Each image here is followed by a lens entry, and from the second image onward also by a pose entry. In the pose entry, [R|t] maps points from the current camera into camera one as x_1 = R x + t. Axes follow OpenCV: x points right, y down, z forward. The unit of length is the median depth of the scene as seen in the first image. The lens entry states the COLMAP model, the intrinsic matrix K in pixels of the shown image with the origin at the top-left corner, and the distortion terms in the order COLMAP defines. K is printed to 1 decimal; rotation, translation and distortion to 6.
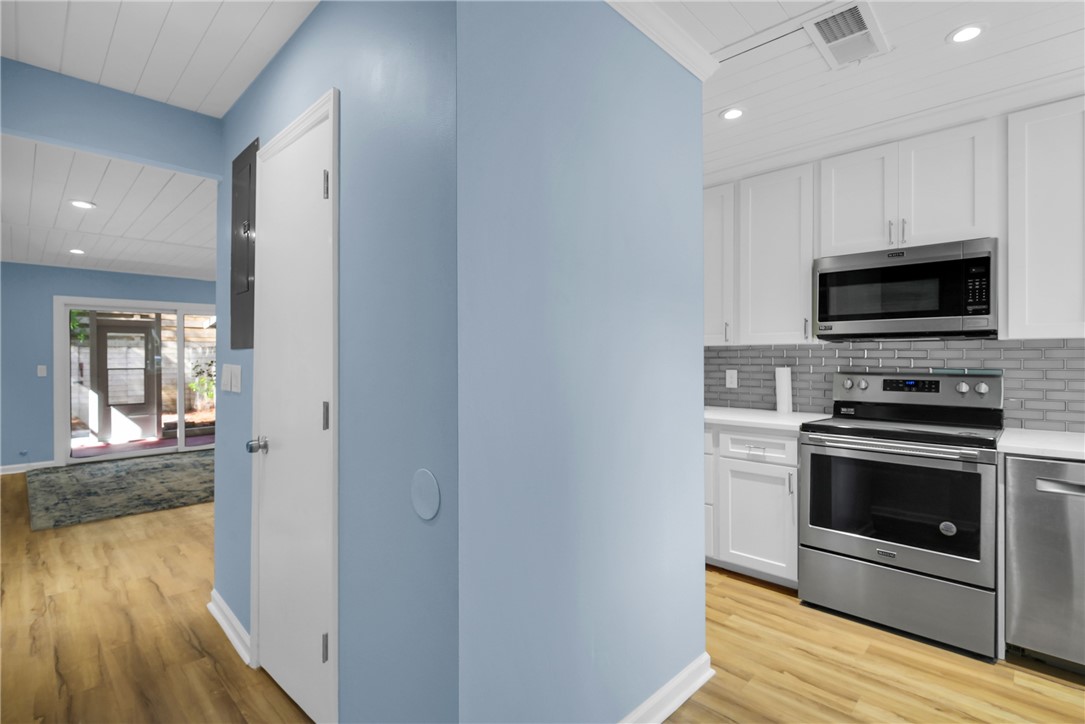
lens RADIAL K [[512.2, 0, 547.2], [0, 512.2, 362.8], [0, 0, 1]] dist [-0.005840, 0.000375]
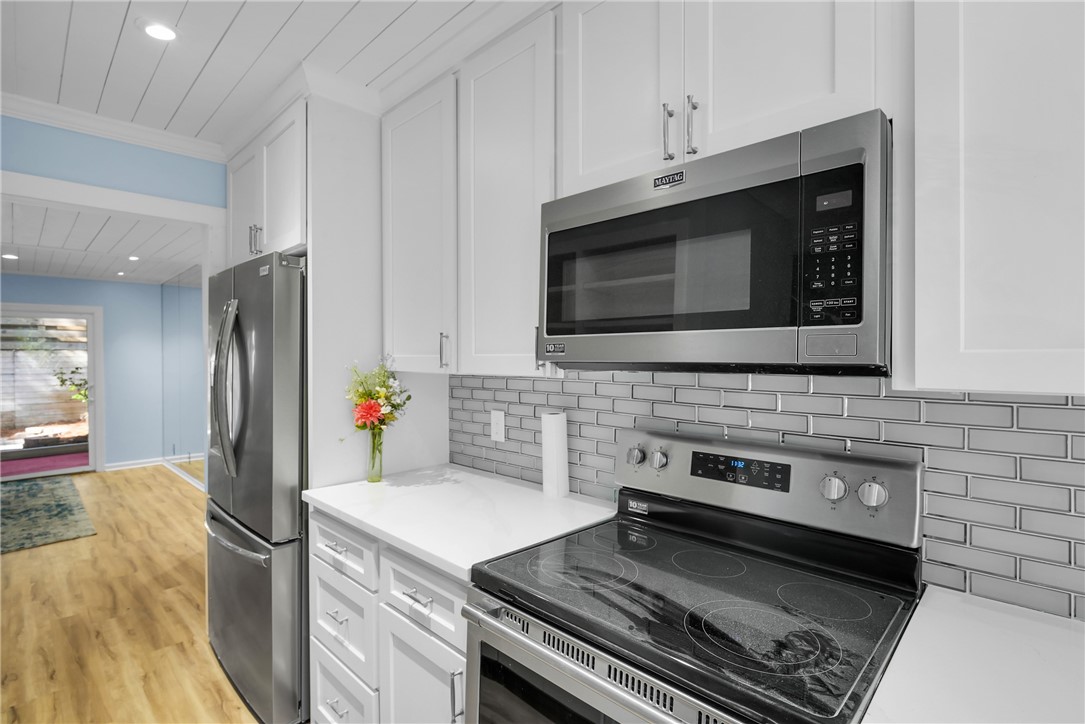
lens RADIAL K [[512.2, 0, 538.6], [0, 512.2, 361.6], [0, 0, 1]] dist [-0.005840, 0.000375]
pose [[0.999990, -0.003783, -0.002374, 0.541448], [0.003790, 0.999988, 0.003152, -0.058689], [0.002362, -0.003161, 0.999992, 0.540314]]
